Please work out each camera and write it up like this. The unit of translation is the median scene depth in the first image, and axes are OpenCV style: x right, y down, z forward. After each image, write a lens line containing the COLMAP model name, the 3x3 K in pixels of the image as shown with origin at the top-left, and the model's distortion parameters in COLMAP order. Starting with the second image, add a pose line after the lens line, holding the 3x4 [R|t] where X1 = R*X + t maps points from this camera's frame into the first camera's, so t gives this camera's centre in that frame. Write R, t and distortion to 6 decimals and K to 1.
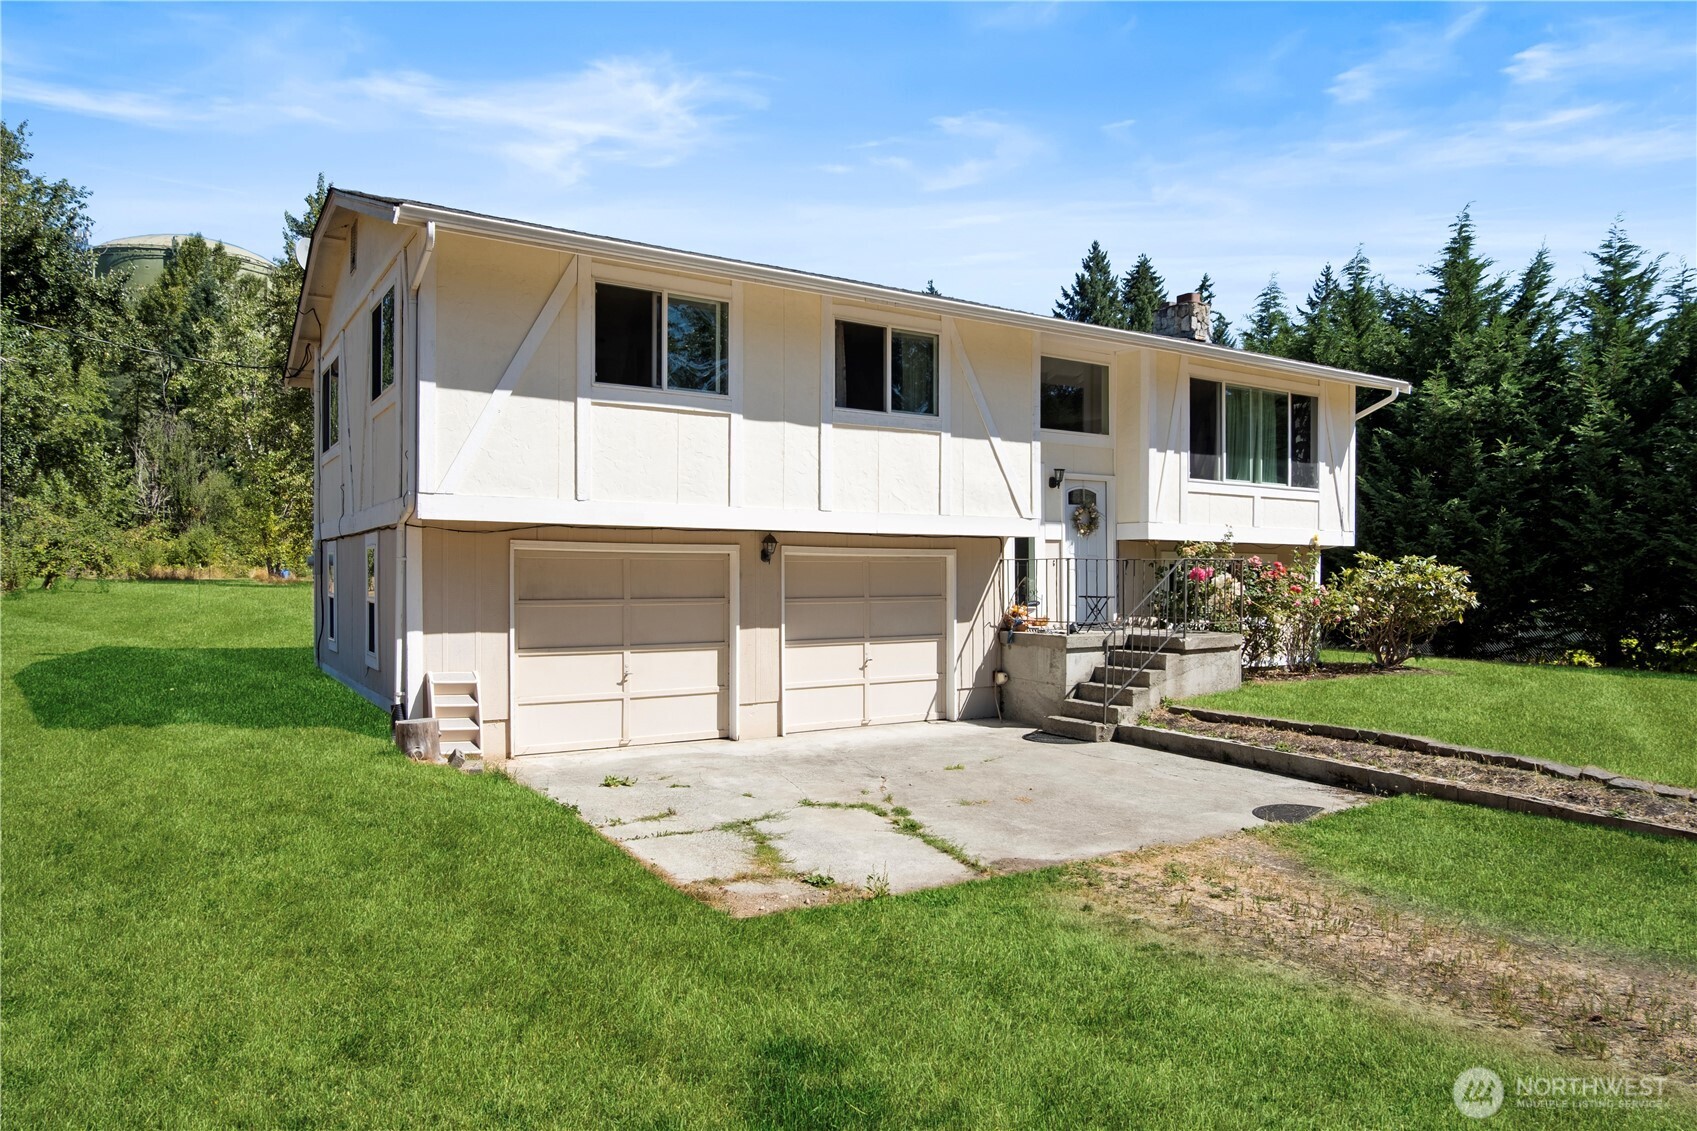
lens RADIAL K [[1100.8, 0, 848.5], [0, 1100.8, 565.5], [0, 0, 1]] dist [-0.003304, -0.000935]
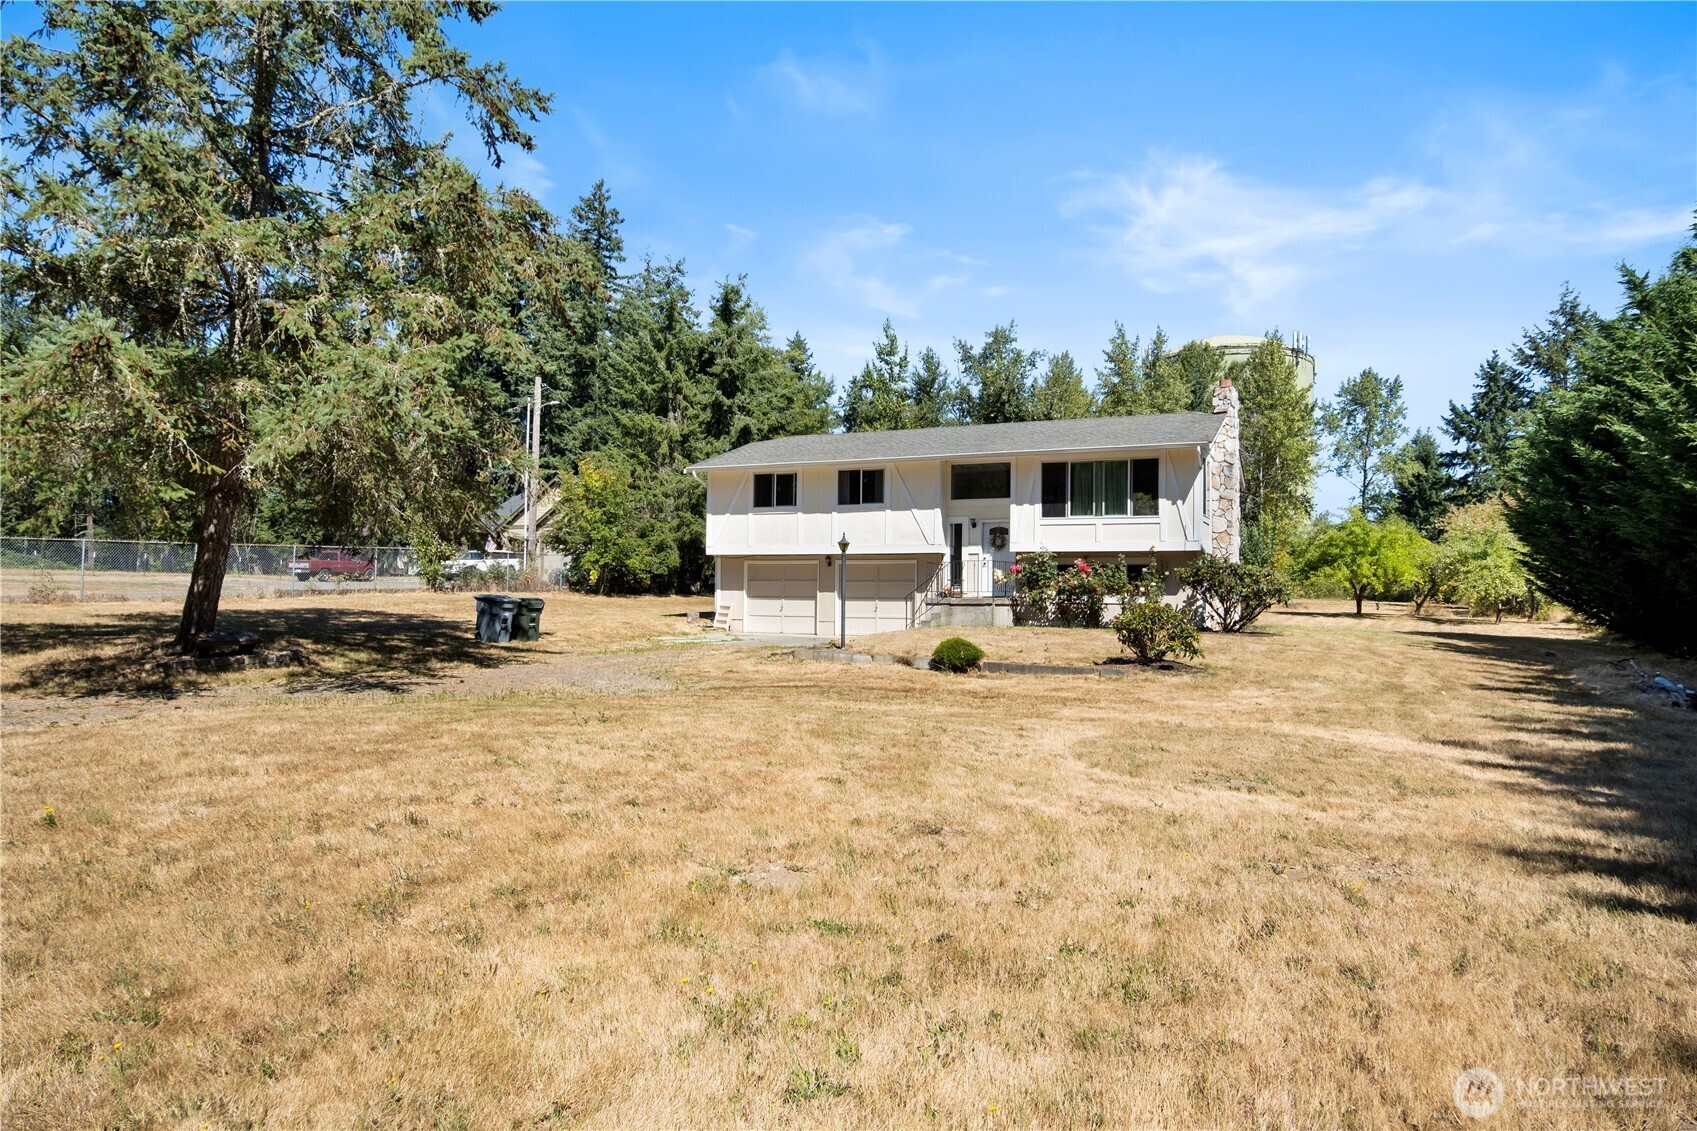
lens RADIAL K [[1100.8, 0, 848.5], [0, 1100.8, 565.5], [0, 0, 1]] dist [-0.003304, -0.000935]
pose [[0.513296, -0.022458, -0.857917, 1.909768], [-0.001820, 0.999627, -0.027256, 0.057154], [0.858209, 0.015551, 0.513064, -0.246871]]
